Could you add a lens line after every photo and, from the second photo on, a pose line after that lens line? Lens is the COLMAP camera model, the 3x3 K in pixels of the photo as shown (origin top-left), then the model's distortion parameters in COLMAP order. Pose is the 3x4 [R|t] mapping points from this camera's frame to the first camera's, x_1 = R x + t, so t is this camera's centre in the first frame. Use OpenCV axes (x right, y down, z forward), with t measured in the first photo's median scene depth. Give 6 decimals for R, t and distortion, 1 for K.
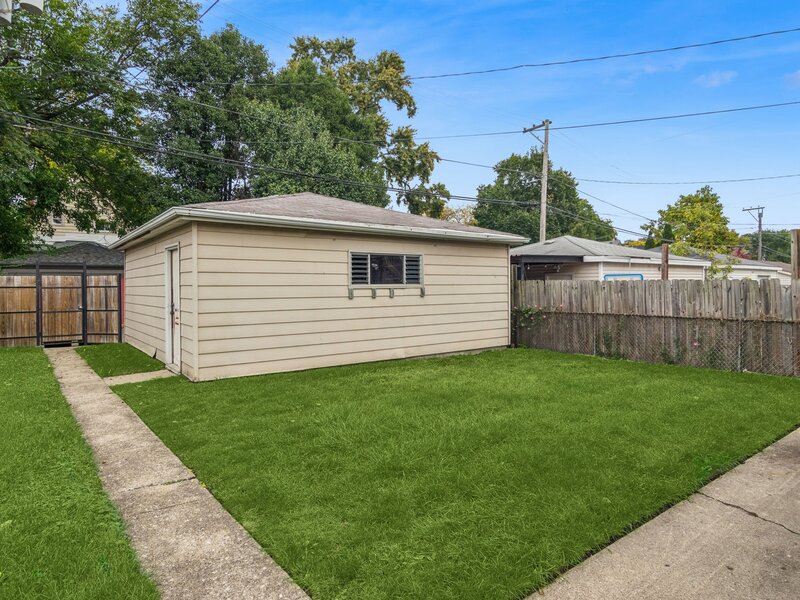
lens RADIAL K [[490.0, 0, 399.5], [0, 490.0, 295.3], [0, 0, 1]] dist [-0.000004, 0.003357]
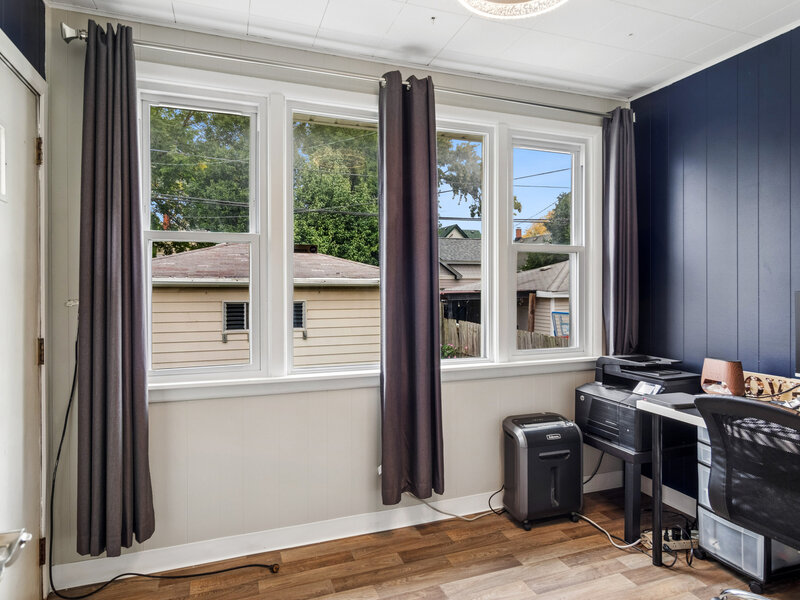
lens RADIAL K [[490.0, 0, 399.1], [0, 490.0, 296.6], [0, 0, 1]] dist [-0.000004, 0.003357]
pose [[0.957926, 0.010247, -0.286832, 0.562441], [-0.010436, 0.999945, 0.000870, -0.095768], [0.286825, 0.002160, 0.957981, 0.008325]]
